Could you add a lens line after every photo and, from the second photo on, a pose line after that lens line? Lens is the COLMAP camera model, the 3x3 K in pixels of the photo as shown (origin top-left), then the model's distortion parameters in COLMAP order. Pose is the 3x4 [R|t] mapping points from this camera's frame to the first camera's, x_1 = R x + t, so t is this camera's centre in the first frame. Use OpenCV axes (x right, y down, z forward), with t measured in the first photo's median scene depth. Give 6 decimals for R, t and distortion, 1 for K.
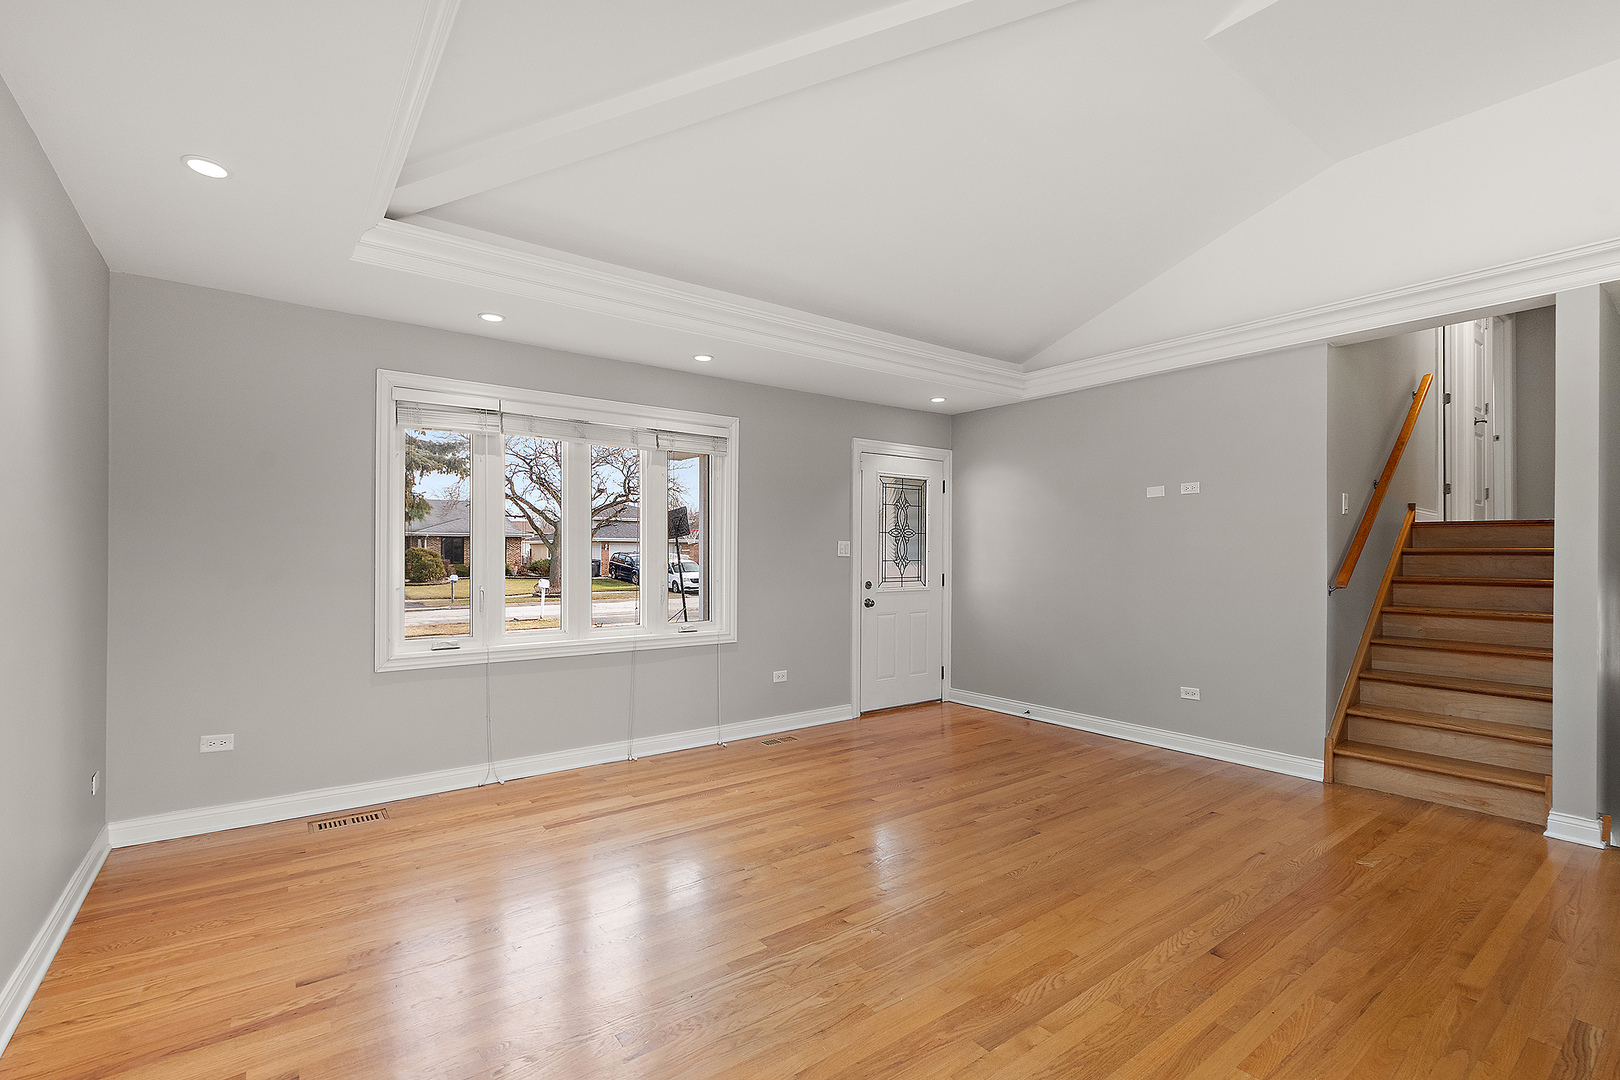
lens RADIAL K [[725.0, 0, 813.9], [0, 725.0, 545.3], [0, 0, 1]] dist [0.013696, -0.011721]
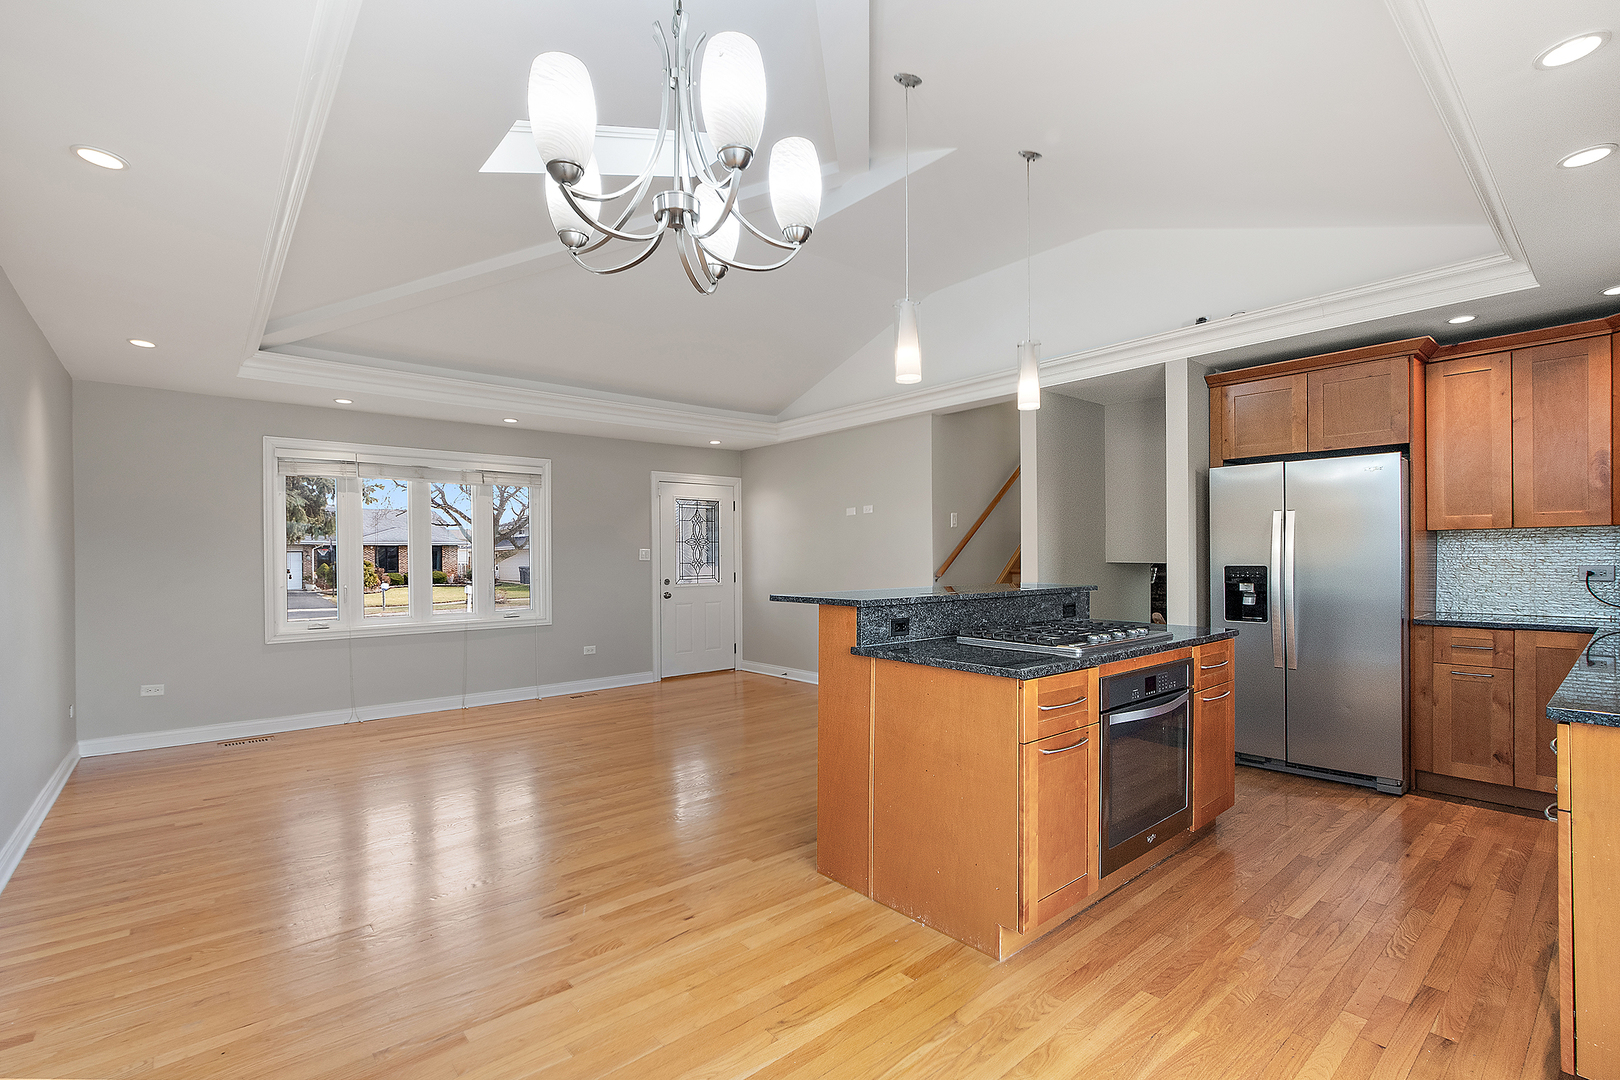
lens RADIAL K [[724.1, 0, 815.7], [0, 724.1, 555.0], [0, 0, 1]] dist [0.002402, -0.000201]
pose [[0.997870, -0.013315, 0.063859, 0.331326], [0.012770, 0.999879, 0.008931, -0.003212], [-0.063970, -0.008097, 0.997919, -0.422908]]
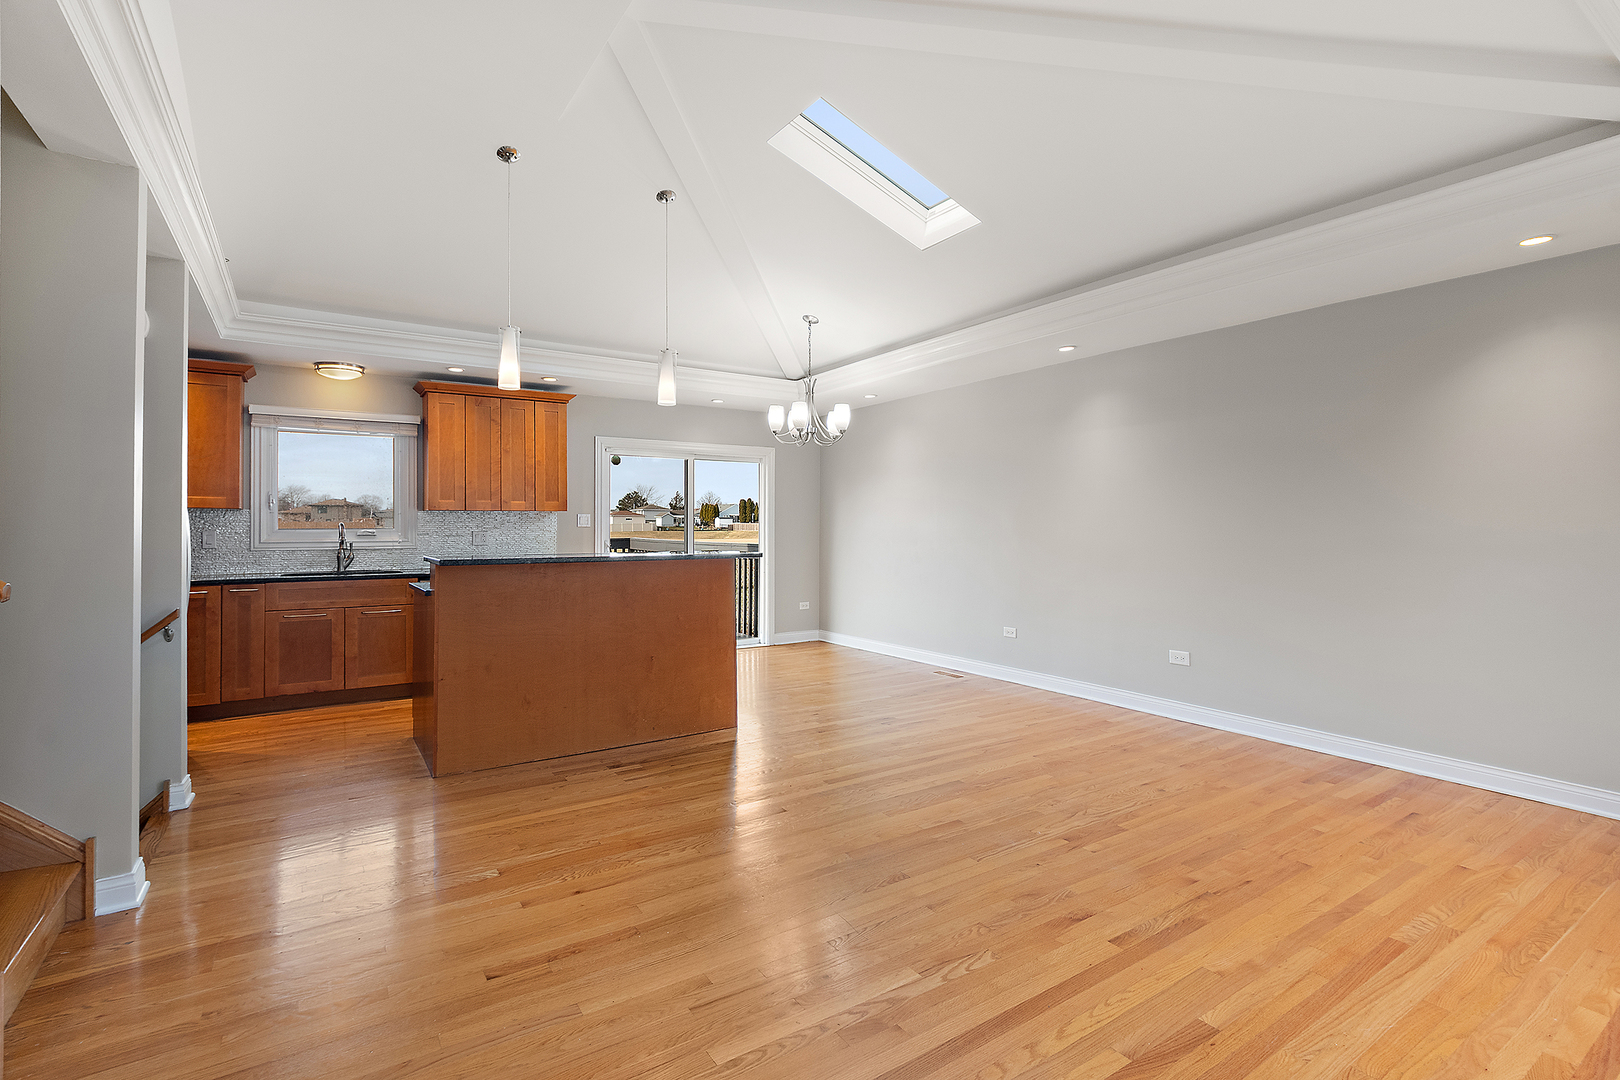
lens RADIAL K [[746.9, 0, 804.7], [0, 746.9, 526.7], [0, 0, 1]] dist [0.012386, -0.014024]
pose [[-0.997541, -0.006019, 0.069833, 0.209969], [-0.006790, 0.999919, -0.010809, 0.017166], [-0.069763, -0.011257, -0.997500, 1.229070]]
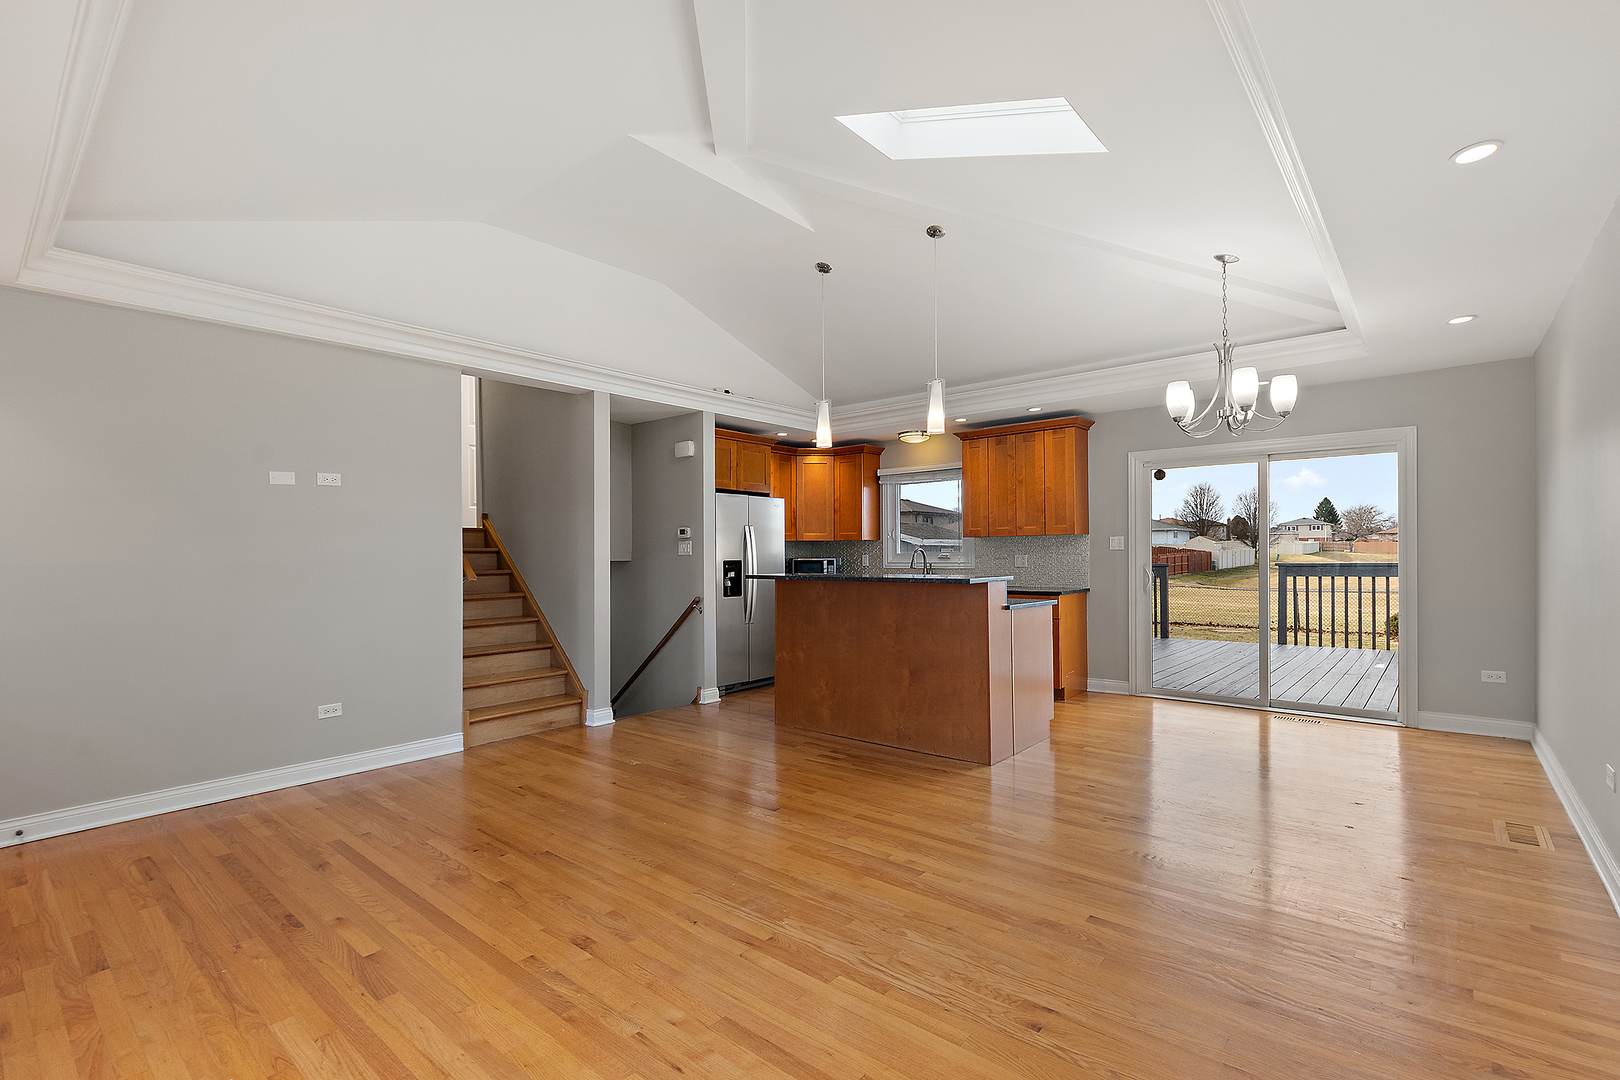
lens RADIAL K [[734.7, 0, 810.5], [0, 734.7, 550.6], [0, 0, 1]] dist [-0.001148, -0.000773]
pose [[-0.212992, 0.001031, 0.977053, -0.494364], [-0.001529, 0.999998, -0.001389, 0.008724], [-0.977053, -0.001789, -0.212990, 0.634406]]
